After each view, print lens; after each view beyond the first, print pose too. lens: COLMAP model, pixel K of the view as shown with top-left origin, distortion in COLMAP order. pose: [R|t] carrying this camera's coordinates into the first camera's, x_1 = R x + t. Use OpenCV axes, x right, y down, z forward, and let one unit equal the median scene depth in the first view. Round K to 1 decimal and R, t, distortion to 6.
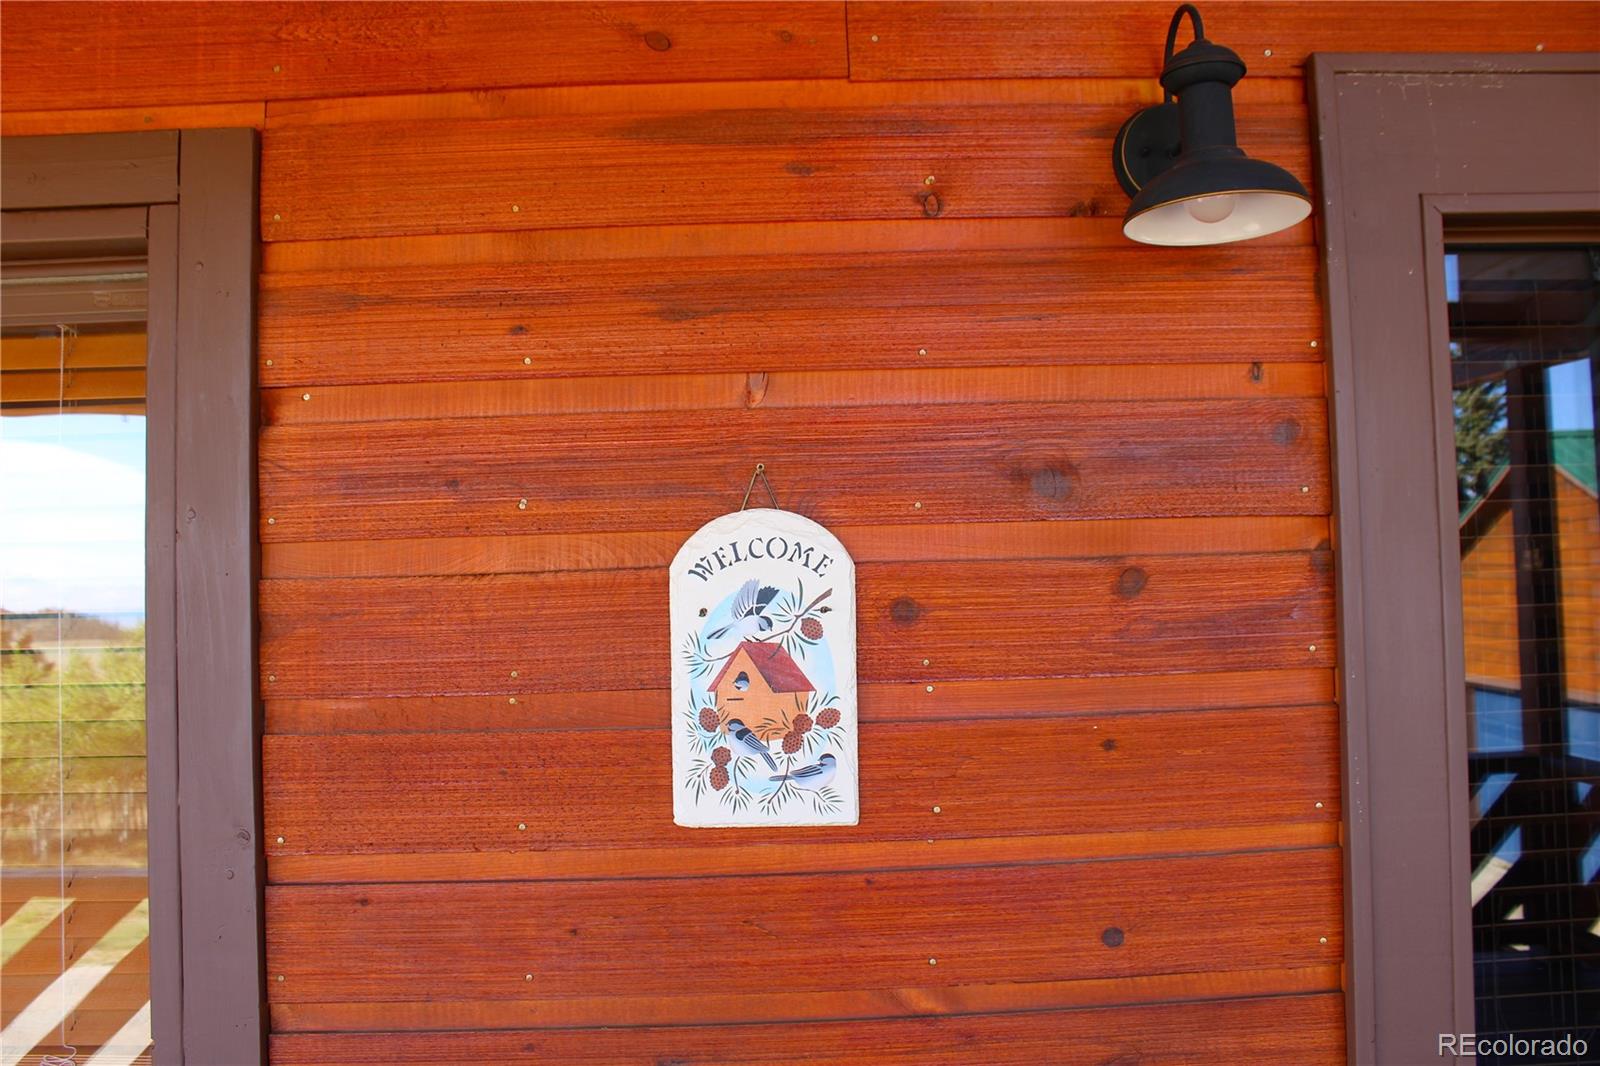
lens RADIAL K [[1342.8, 0, 803.6], [0, 1342.8, 539.5], [0, 0, 1]] dist [-0.141442, 0.112810]
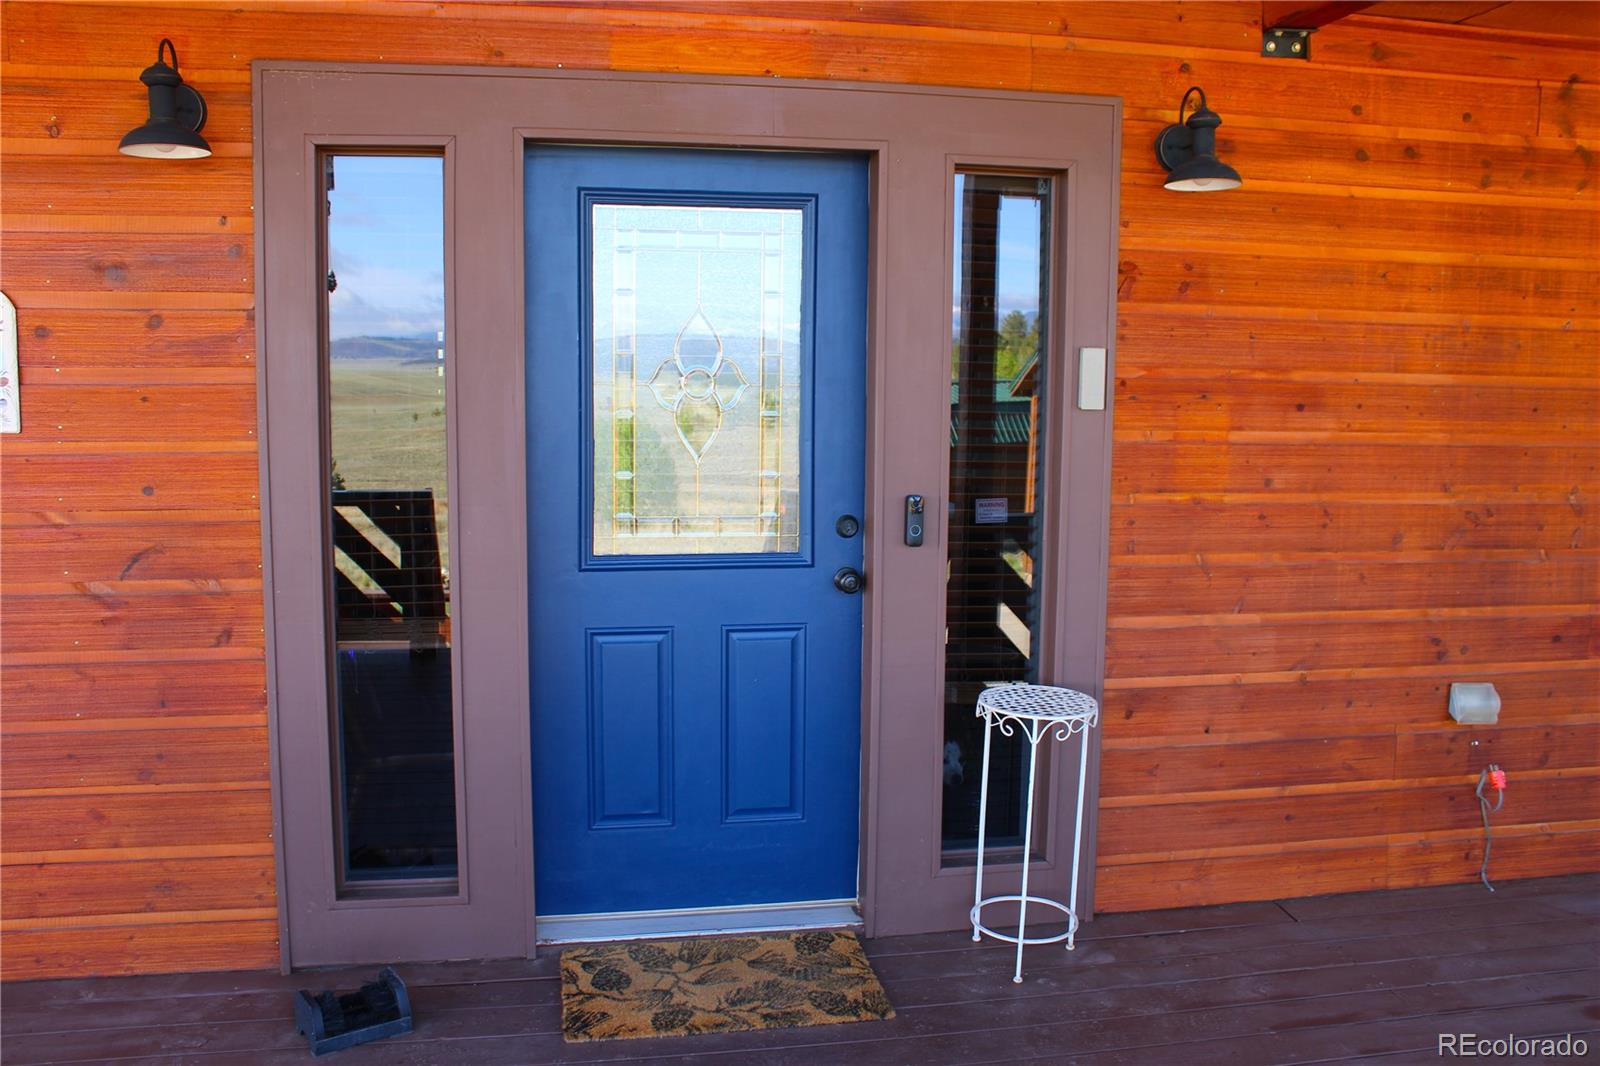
lens RADIAL K [[1342.8, 0, 802.4], [0, 1342.8, 534.1], [0, 0, 1]] dist [-0.141442, 0.112810]
pose [[0.986408, 0.018191, 0.163302, 0.920291], [-0.045772, 0.984934, 0.166764, -0.027518], [-0.157808, -0.171972, 0.972380, -1.204662]]
